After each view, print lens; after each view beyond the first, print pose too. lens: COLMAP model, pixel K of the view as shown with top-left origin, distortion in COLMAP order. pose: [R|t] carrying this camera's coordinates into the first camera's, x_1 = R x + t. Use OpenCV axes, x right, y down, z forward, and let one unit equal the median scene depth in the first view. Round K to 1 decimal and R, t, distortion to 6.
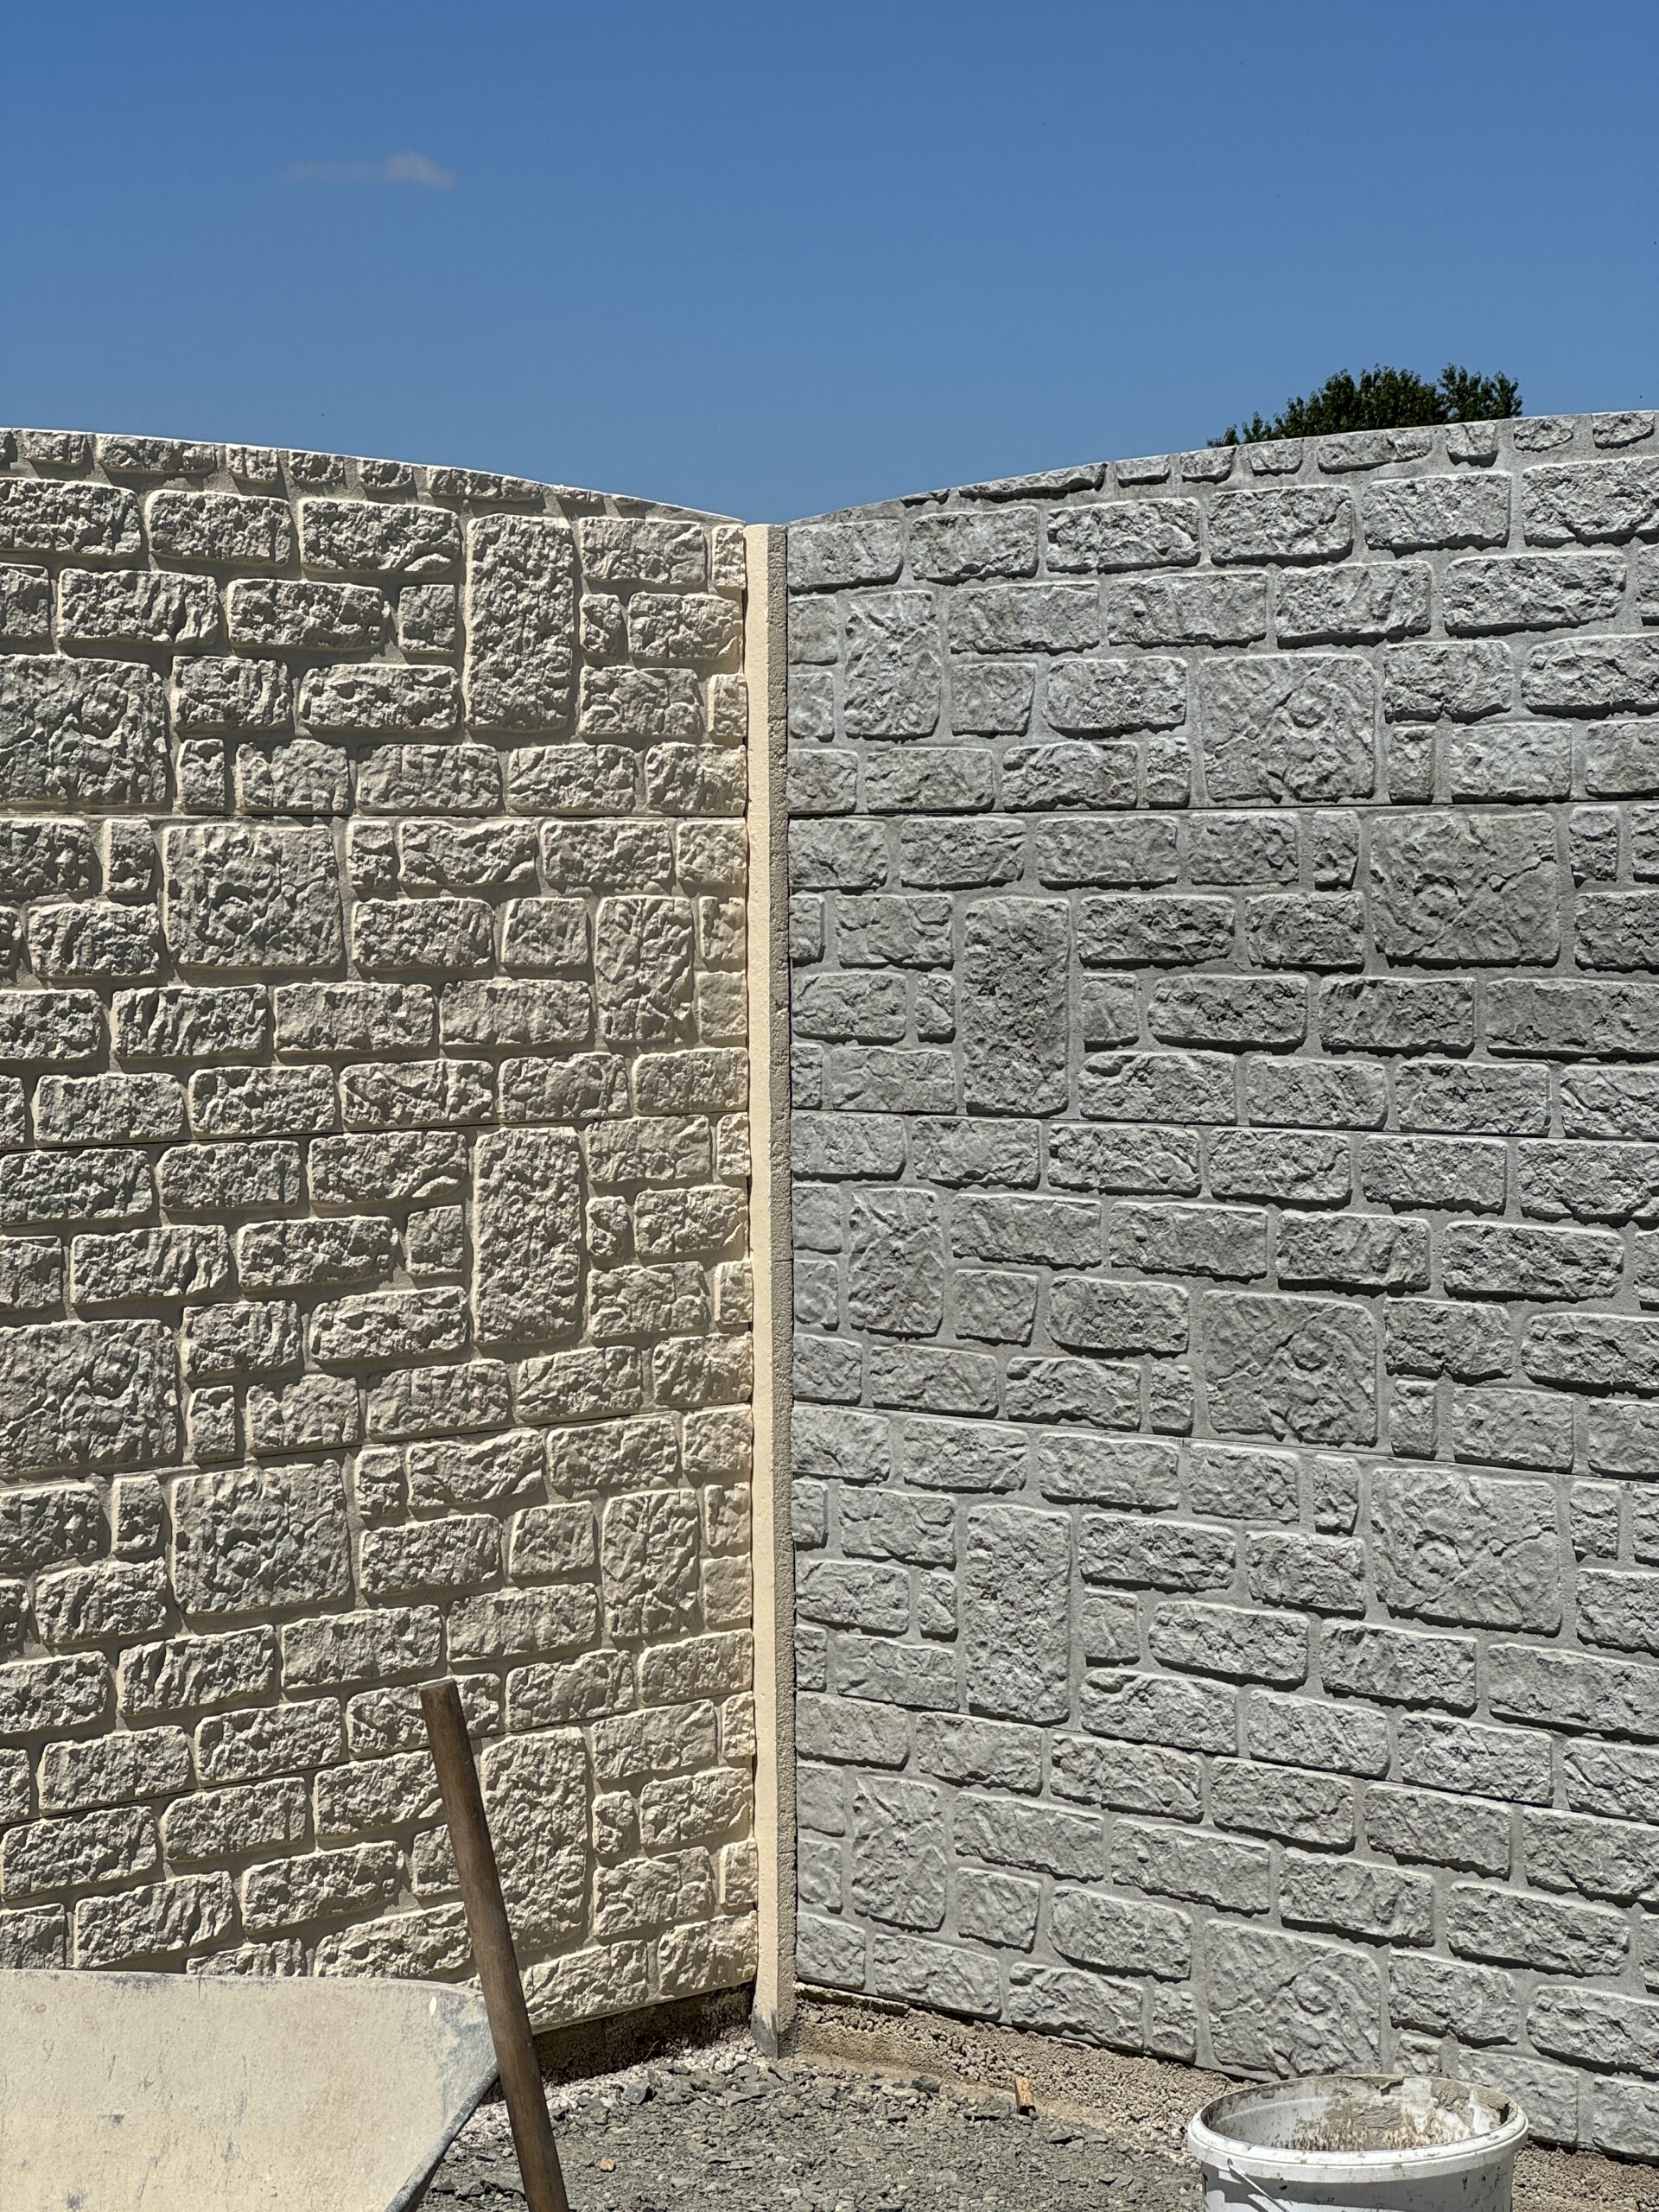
lens RADIAL K [[4951.8, 0, 810.0], [0, 4951.8, 1099.1], [0, 0, 1]] dist [0.157923, 0.000000]
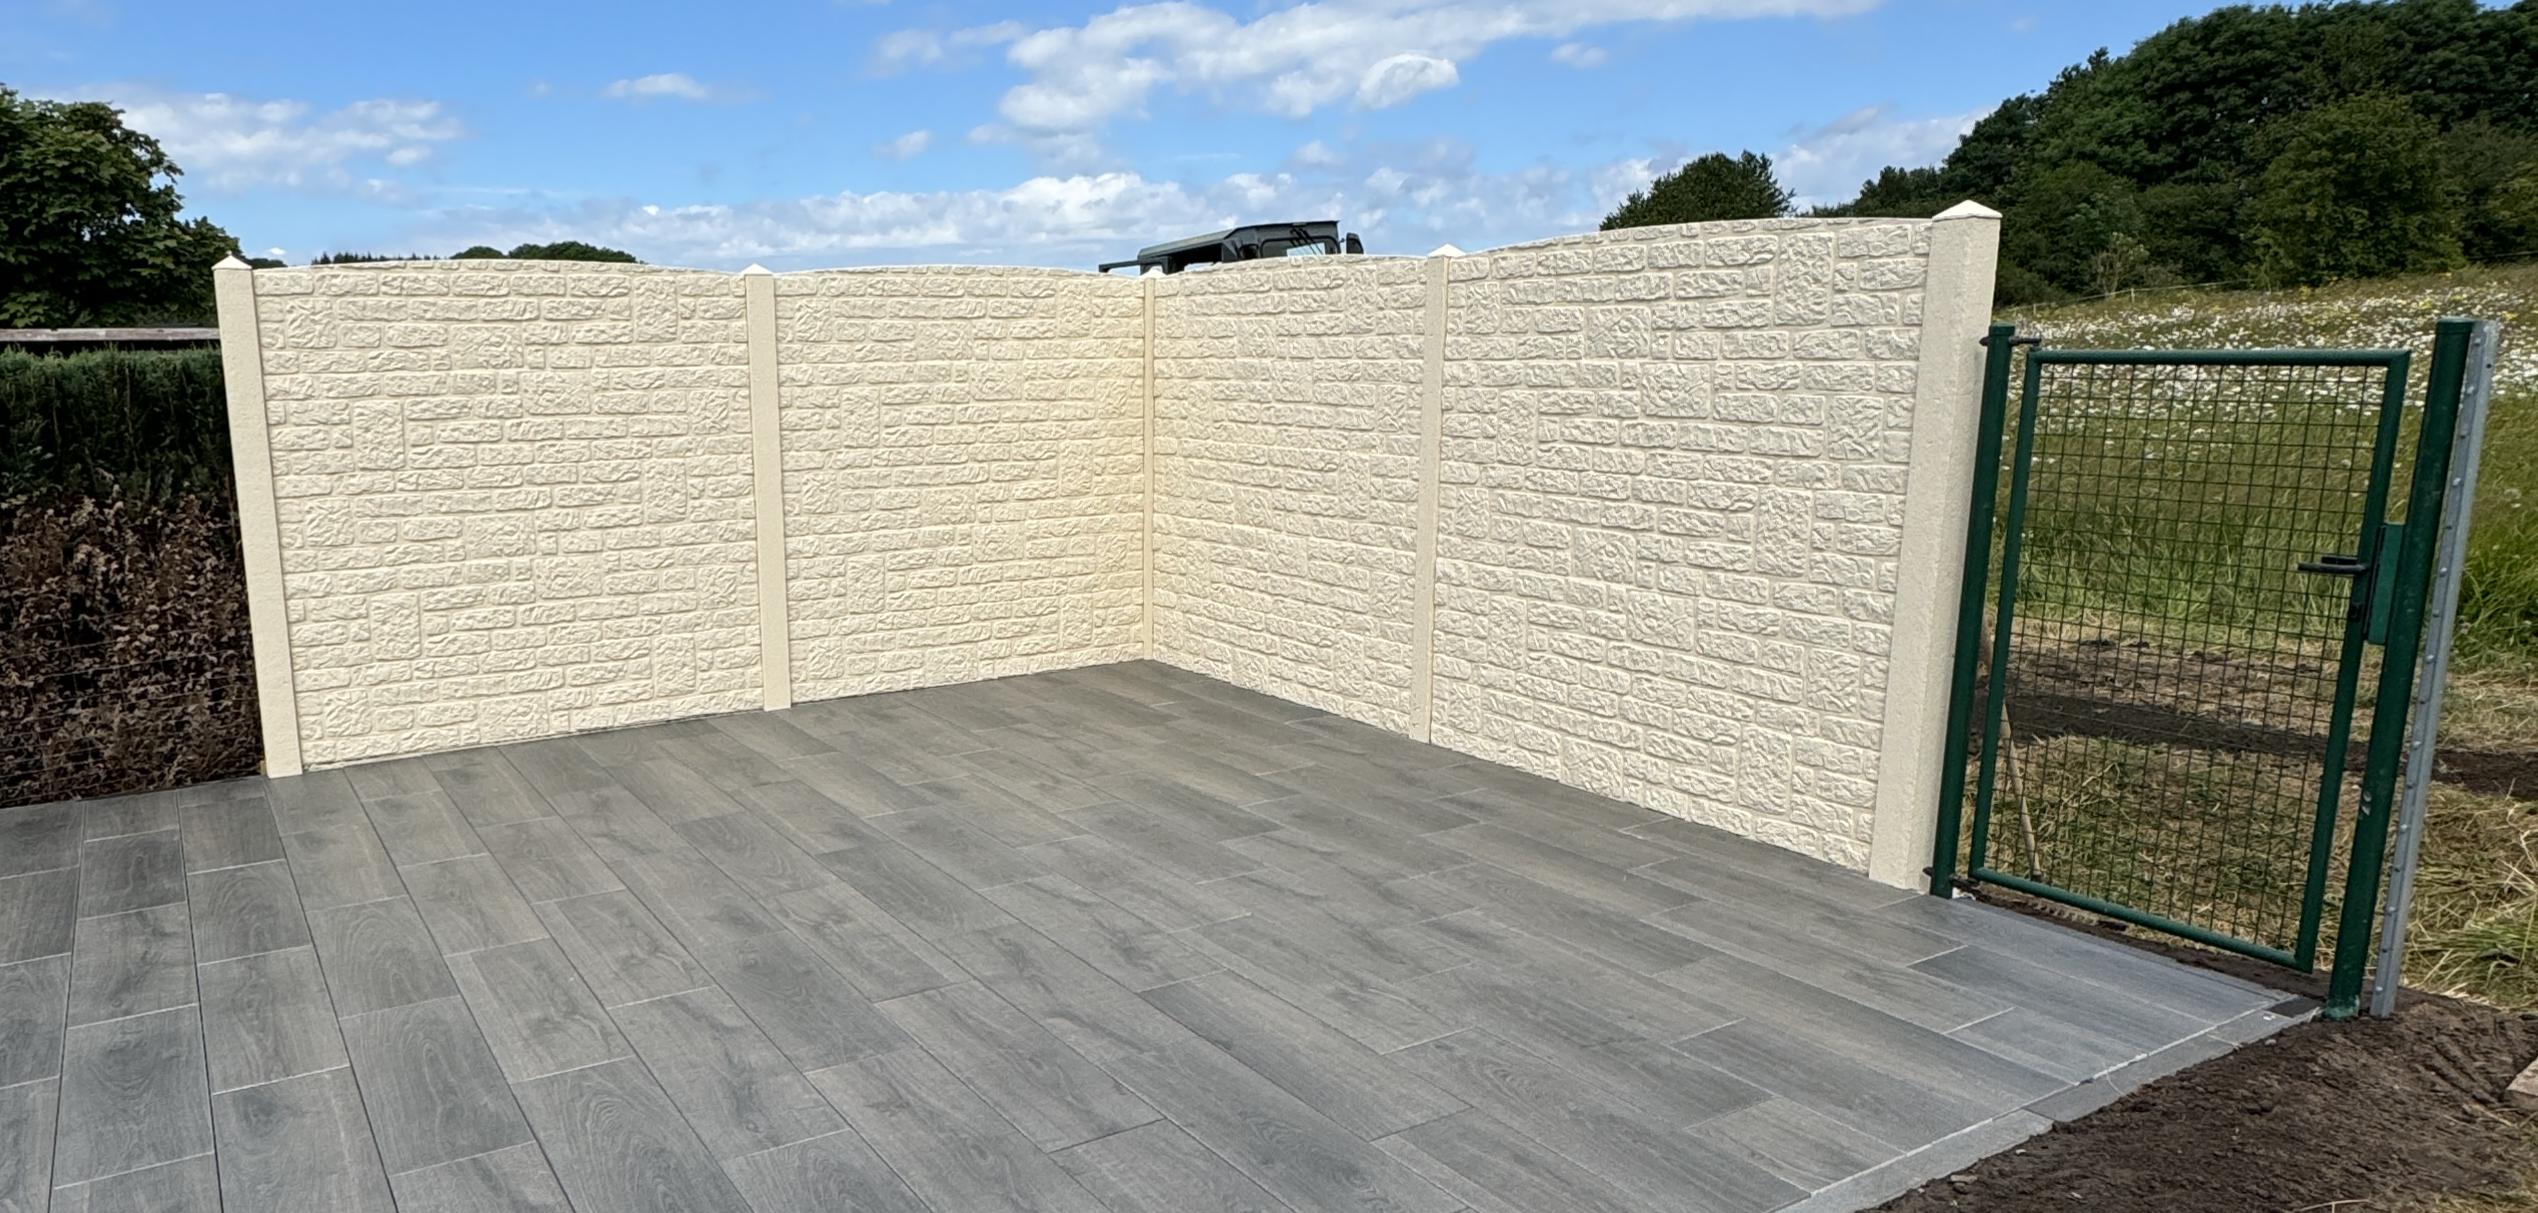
lens RADIAL K [[1583.1, 0, 1032.2], [0, 1583.1, 676.0], [0, 0, 1]] dist [-0.001629, -0.000550]
pose [[0.957946, 0.055877, -0.281457, 0.486597], [-0.009140, 0.986301, 0.164700, -0.028074], [0.286804, -0.155201, 0.945334, 0.015932]]
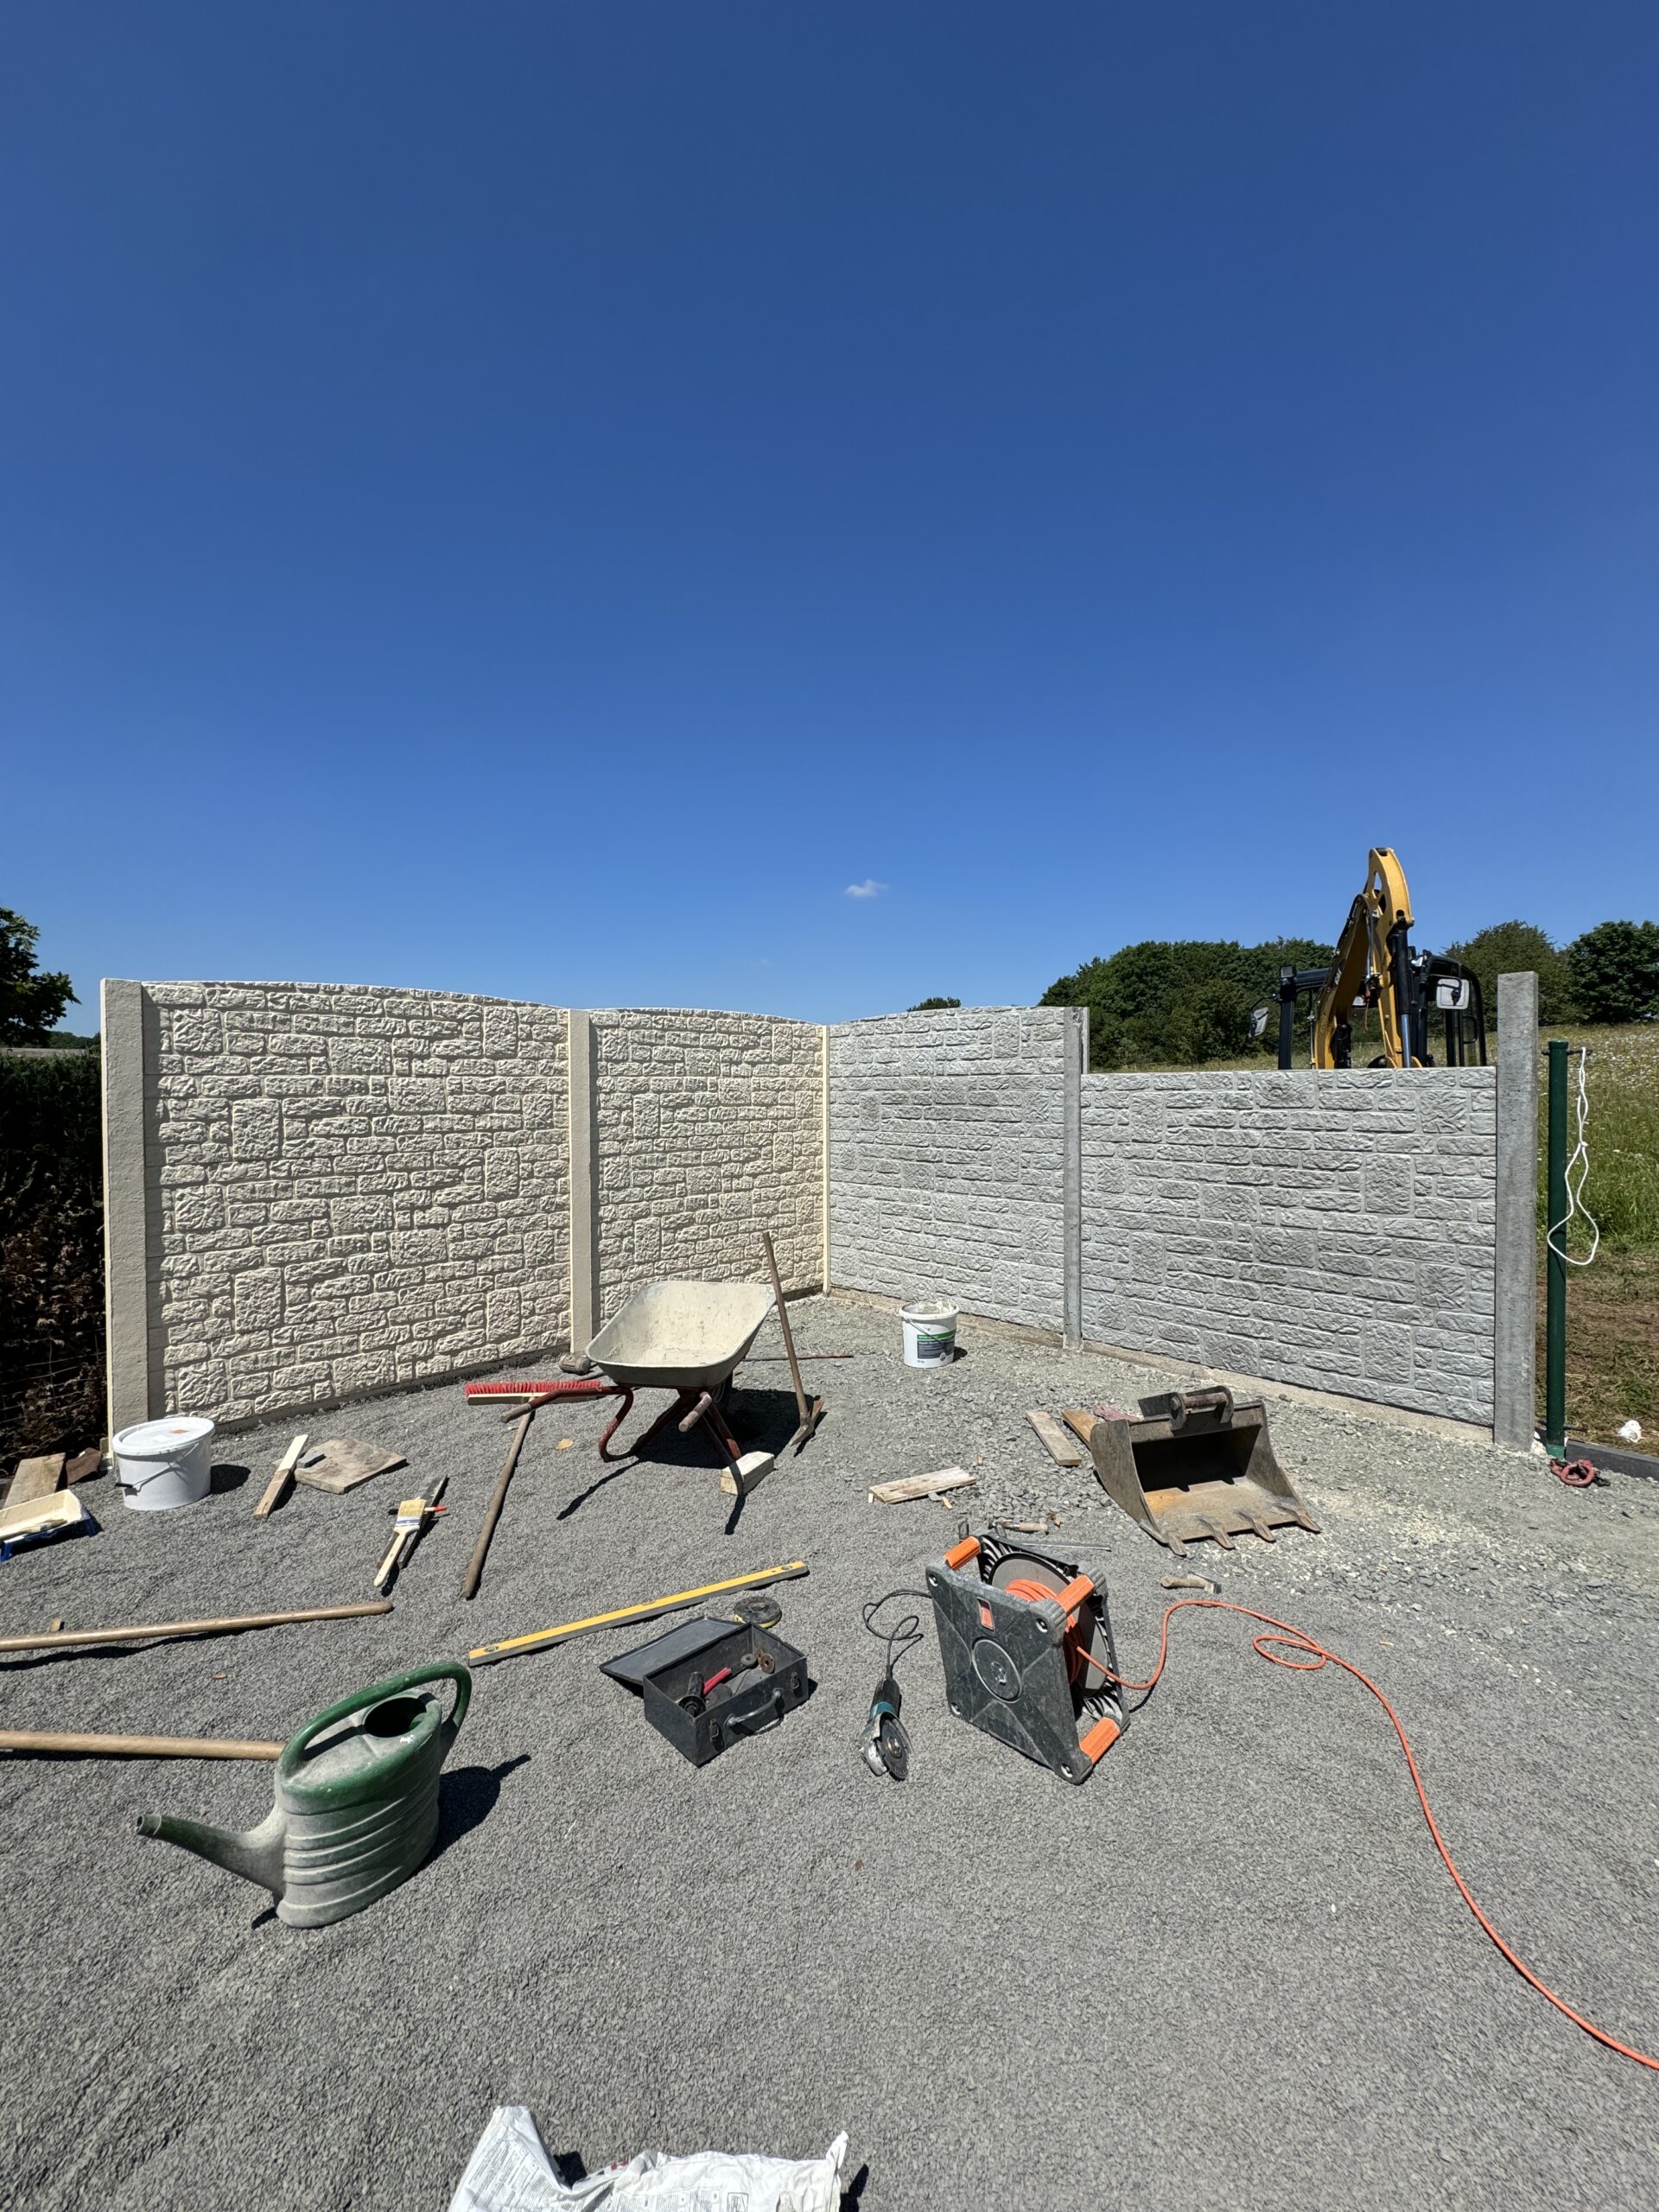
lens RADIAL K [[876.0, 0, 831.3], [0, 876.0, 1106.6], [0, 0, 1]] dist [-0.002720, 0.000216]
pose [[0.999975, 0.002182, -0.006734, 0.226384], [-0.002340, 0.999721, -0.023524, -0.012682], [0.006681, 0.023540, 0.999701, 0.233829]]
